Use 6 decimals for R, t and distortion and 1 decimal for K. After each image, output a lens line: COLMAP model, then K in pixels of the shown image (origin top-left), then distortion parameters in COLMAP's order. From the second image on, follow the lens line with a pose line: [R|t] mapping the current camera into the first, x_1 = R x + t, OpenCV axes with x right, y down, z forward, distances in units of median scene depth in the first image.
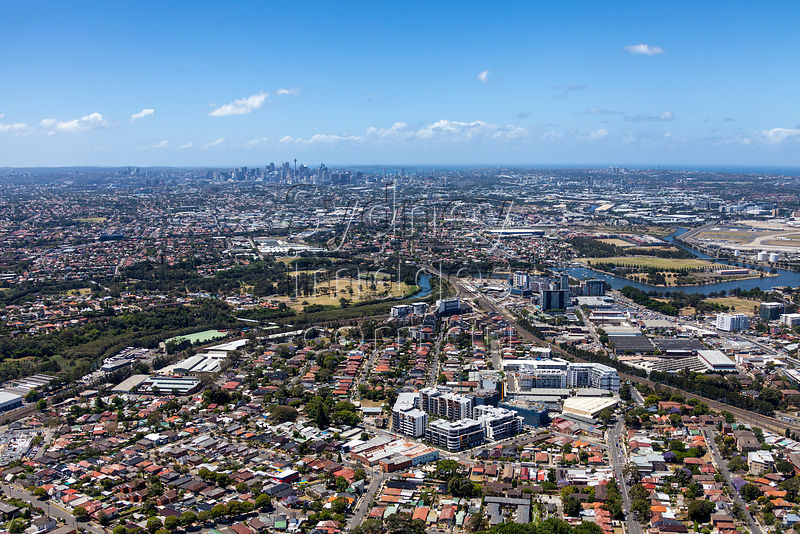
lens RADIAL K [[799.4, 0, 400.0], [0, 799.4, 267.0], [0, 0, 1]] dist [-0.125386, -0.011036]
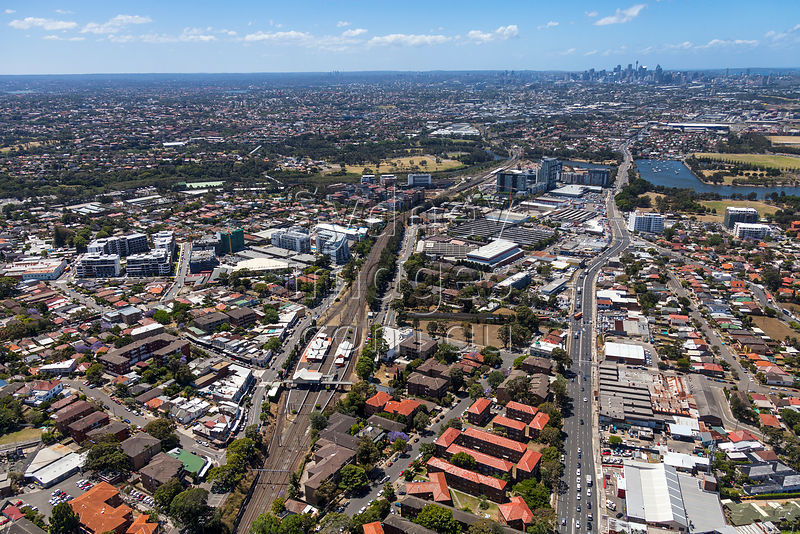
lens RADIAL K [[624.3, 0, 400.0], [0, 624.3, 267.0], [0, 0, 1]] dist [0.003274, 0.004372]
pose [[0.846845, 0.151044, -0.509941, 0.632725], [-0.059123, 0.979617, 0.191979, 0.001786], [0.528544, -0.132427, 0.838513, 0.299028]]
